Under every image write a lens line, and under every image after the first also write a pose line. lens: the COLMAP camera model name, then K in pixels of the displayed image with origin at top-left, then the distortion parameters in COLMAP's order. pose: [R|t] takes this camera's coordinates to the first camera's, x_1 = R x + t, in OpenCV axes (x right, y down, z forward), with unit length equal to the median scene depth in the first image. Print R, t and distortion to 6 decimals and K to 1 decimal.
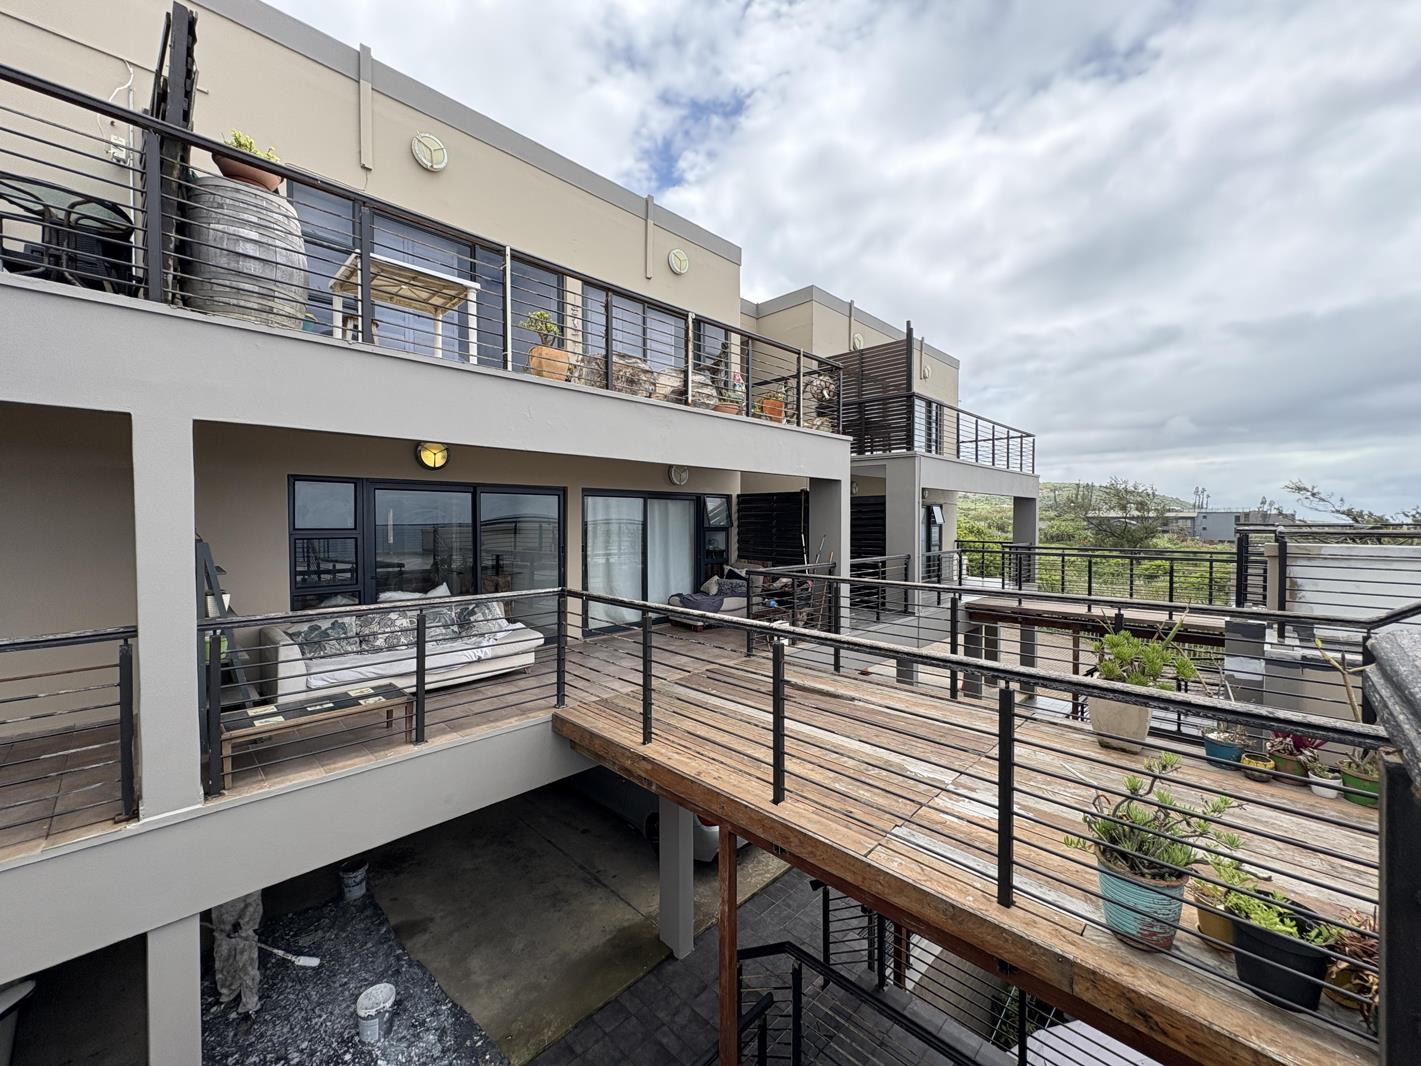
lens RADIAL K [[563.9, 0, 710.5], [0, 563.9, 533.0], [0, 0, 1]] dist [0.000894, -0.000206]
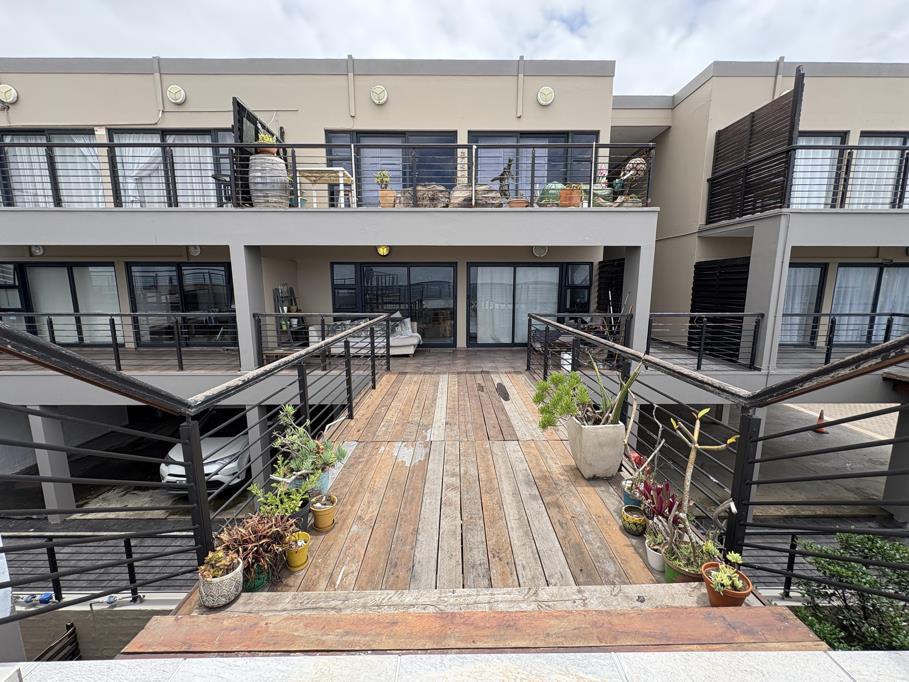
lens RADIAL K [[360.7, 0, 454.5], [0, 360.7, 341.0], [0, 0, 1]] dist [0.000894, -0.000206]
pose [[0.712146, 0.109957, -0.693367, 0.501059], [-0.016580, 0.990017, 0.139972, 0.005844], [0.701836, -0.088184, 0.706859, 0.150494]]
